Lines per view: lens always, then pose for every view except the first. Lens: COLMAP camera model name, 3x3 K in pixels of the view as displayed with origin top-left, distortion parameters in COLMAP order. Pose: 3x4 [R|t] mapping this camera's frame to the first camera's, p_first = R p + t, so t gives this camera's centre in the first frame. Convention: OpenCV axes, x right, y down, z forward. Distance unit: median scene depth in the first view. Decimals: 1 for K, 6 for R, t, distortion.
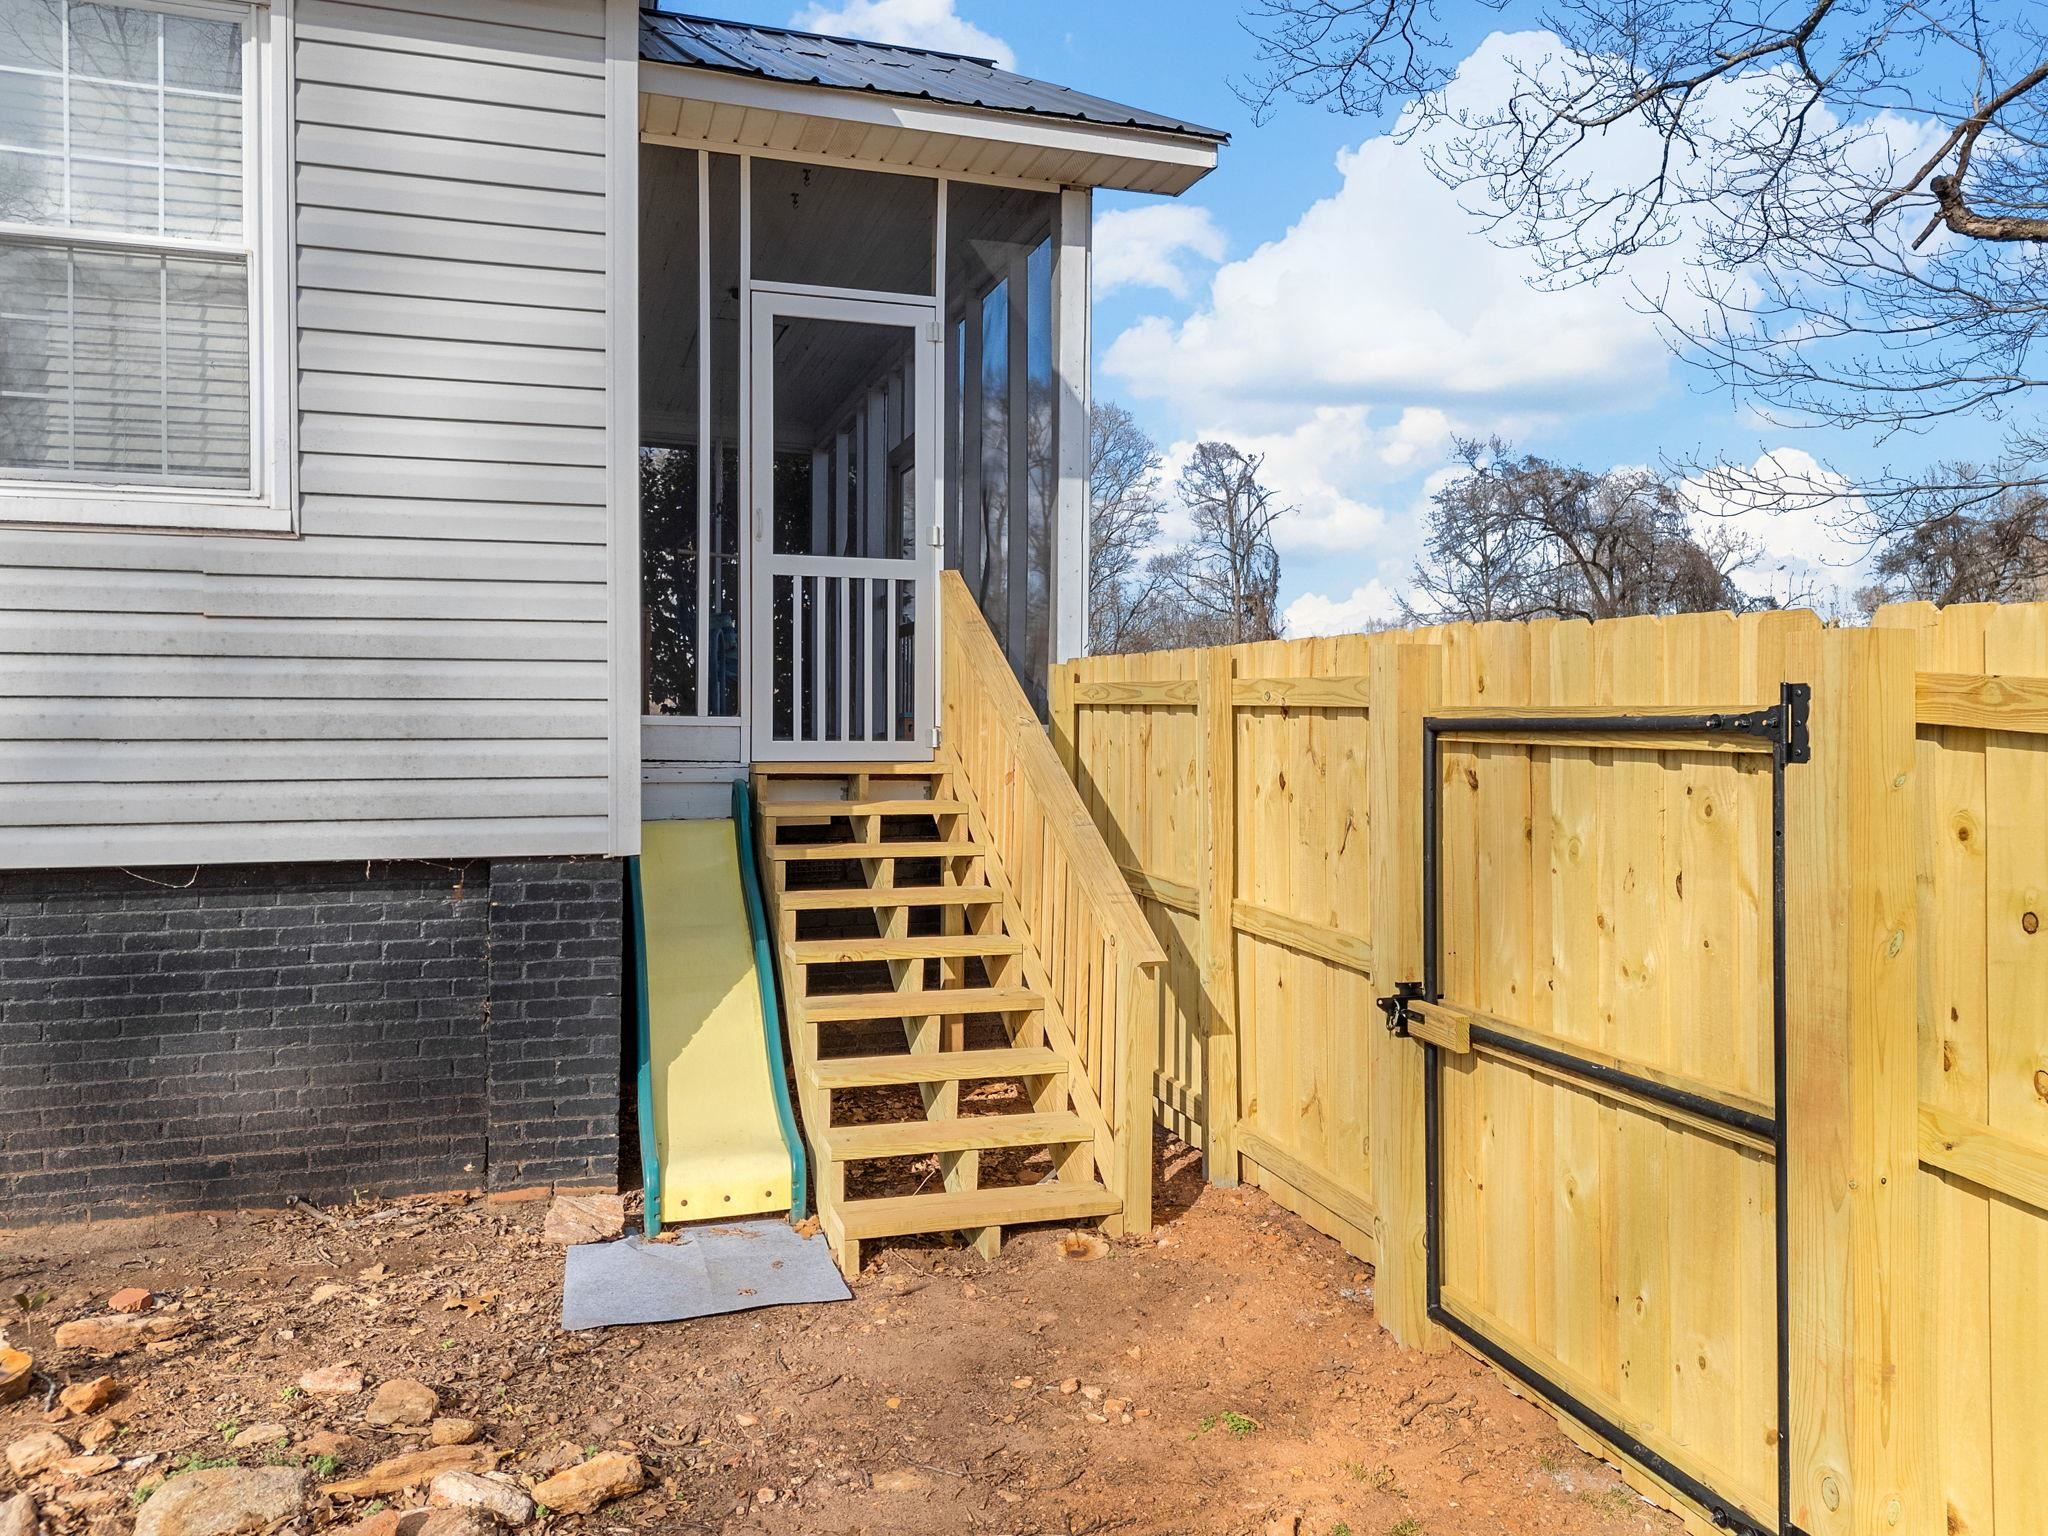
lens RADIAL K [[1519.8, 0, 1026.1], [0, 1519.8, 753.2], [0, 0, 1]] dist [0.065394, -0.056451]
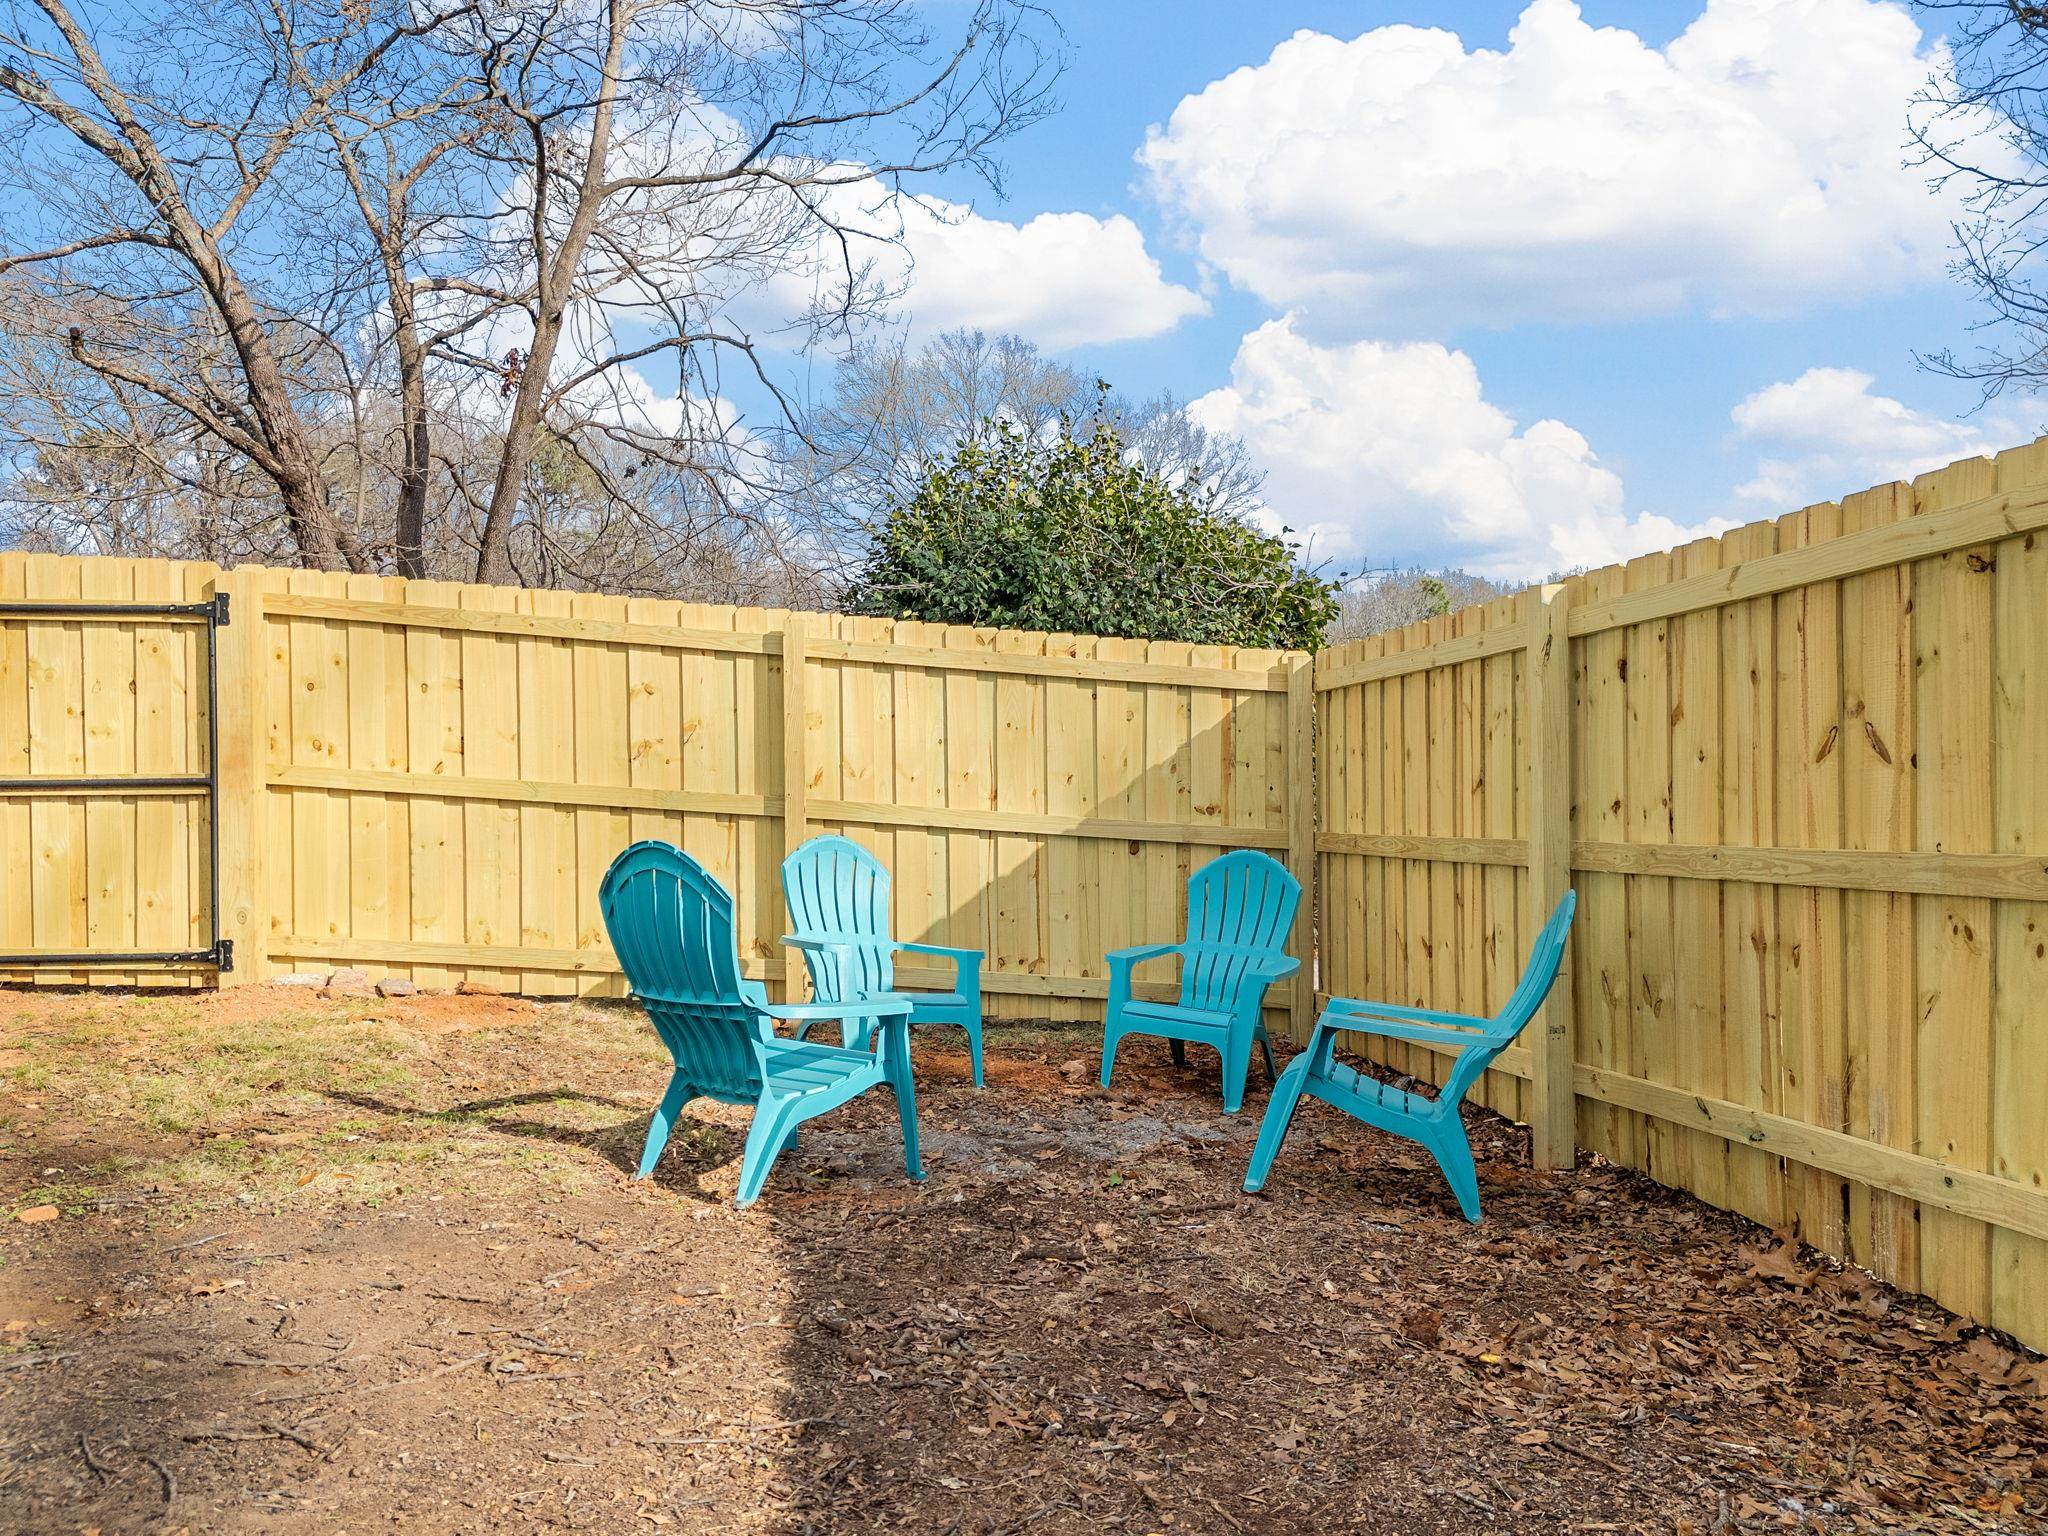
lens RADIAL K [[1519.8, 0, 1024.1], [0, 1519.8, 757.8], [0, 0, 1]] dist [0.065394, -0.056451]
pose [[0.171208, -0.013137, 0.985147, -1.500175], [0.016856, 0.999804, 0.010404, 0.188152], [-0.985091, 0.014824, 0.171396, -0.585825]]
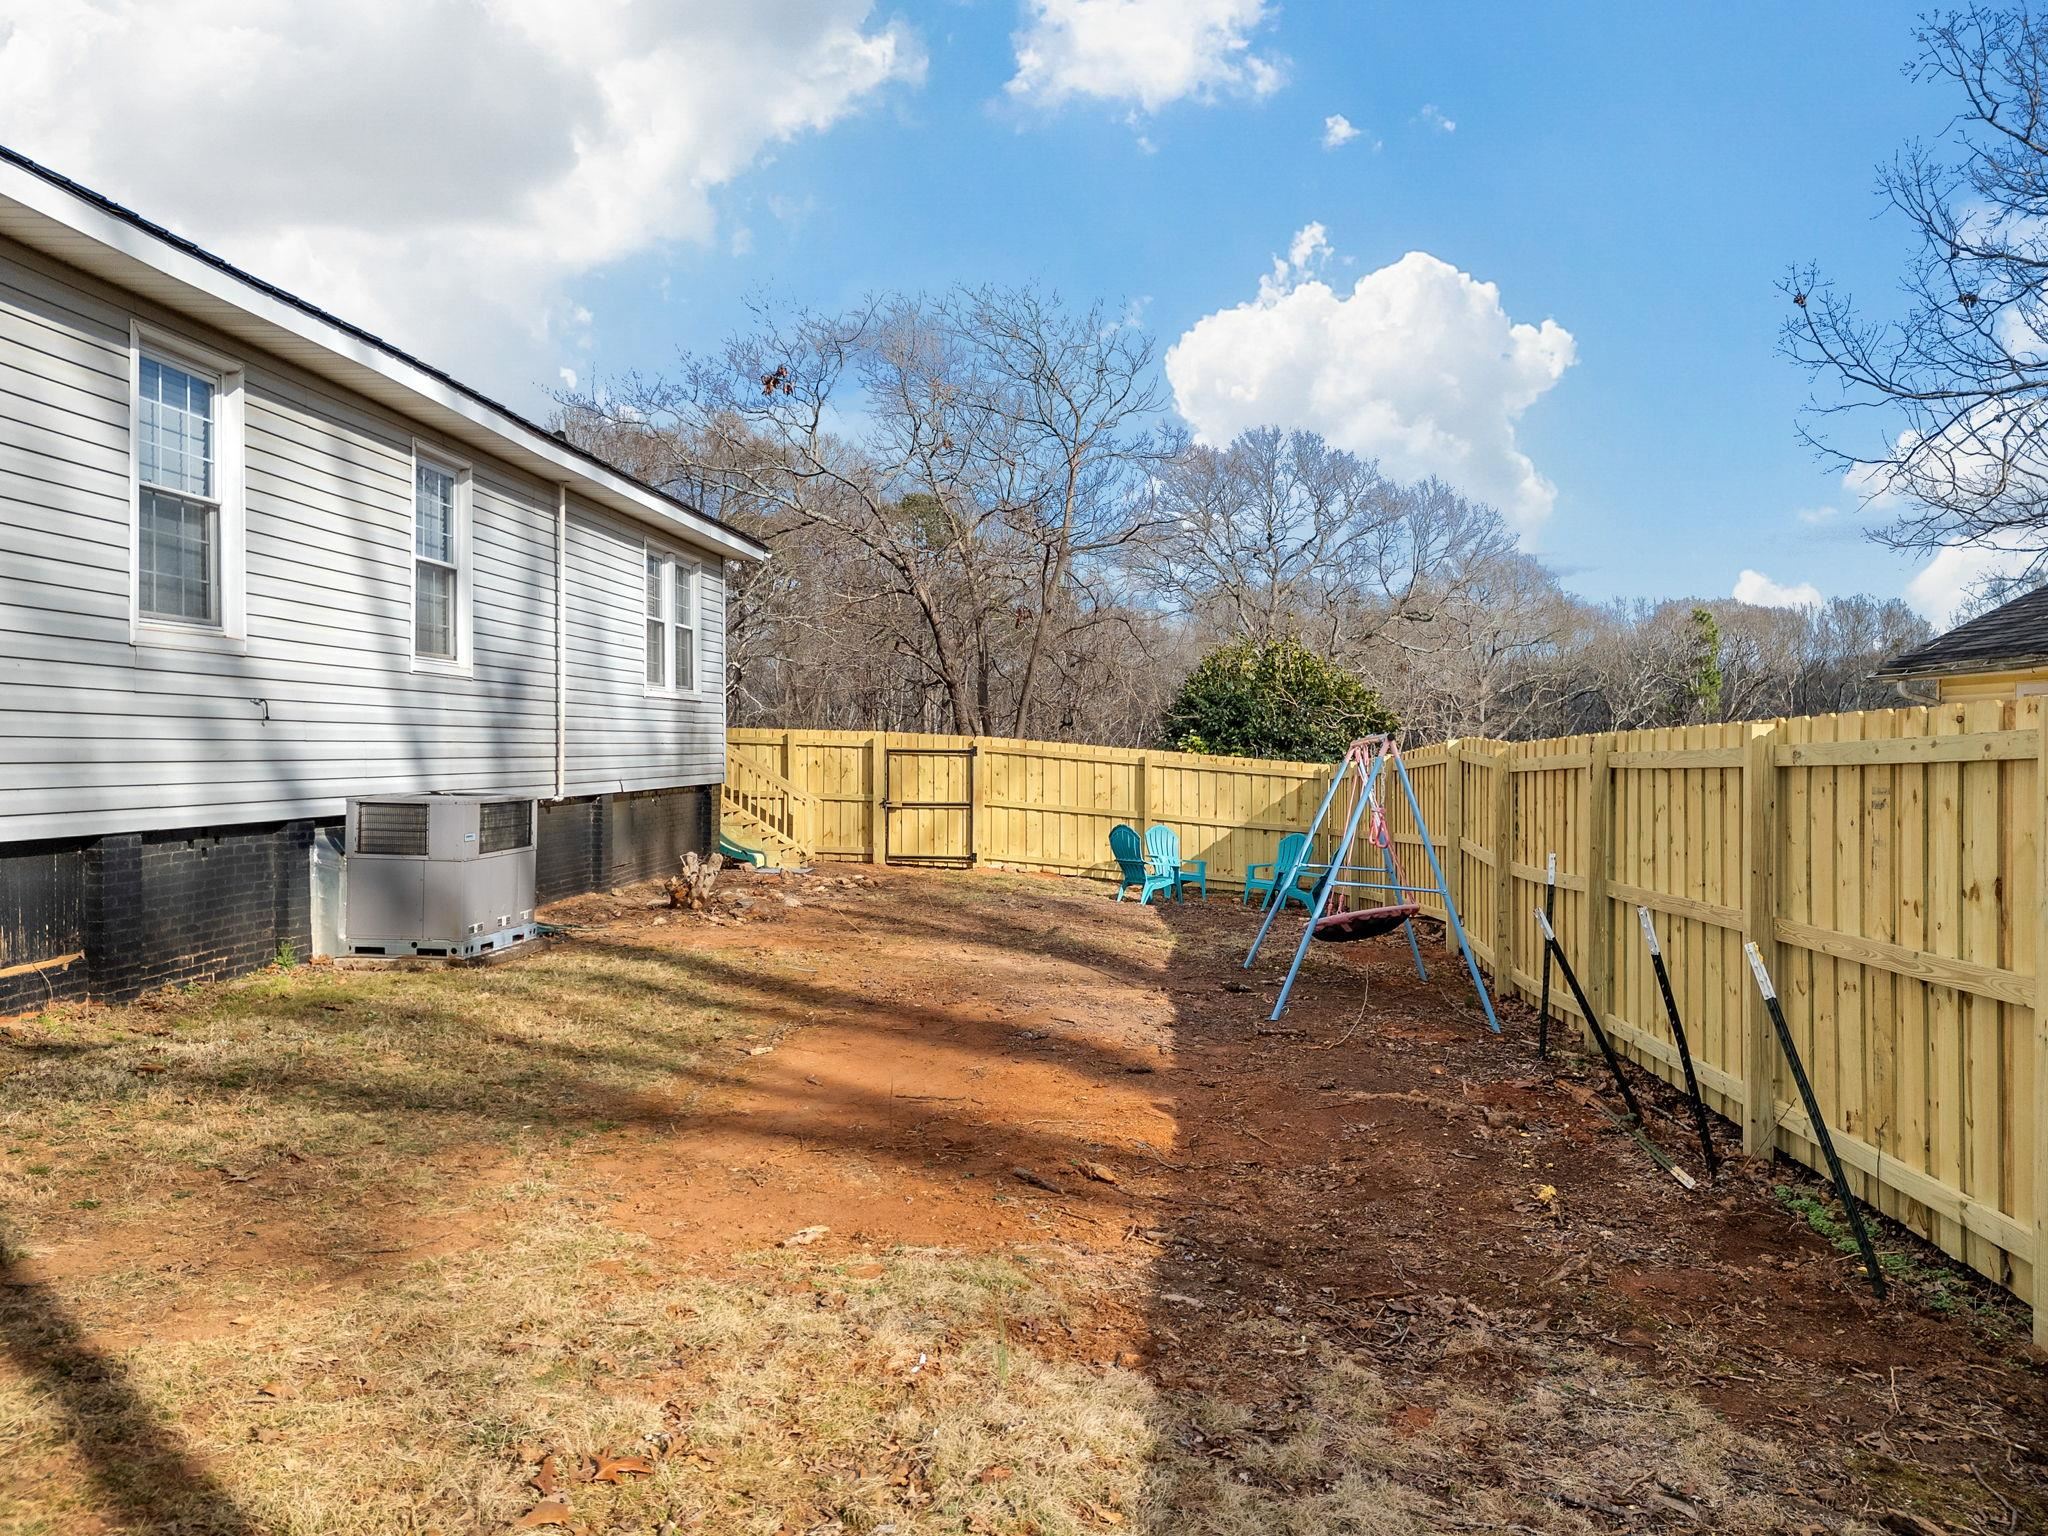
lens RADIAL K [[1519.8, 0, 1038.3], [0, 1519.8, 759.2], [0, 0, 1]] dist [0.065394, -0.056451]
pose [[0.363569, -0.012329, 0.931486, -5.933776], [0.005996, 0.999923, 0.010895, -0.056416], [-0.931548, 0.001624, 0.363615, -1.905095]]
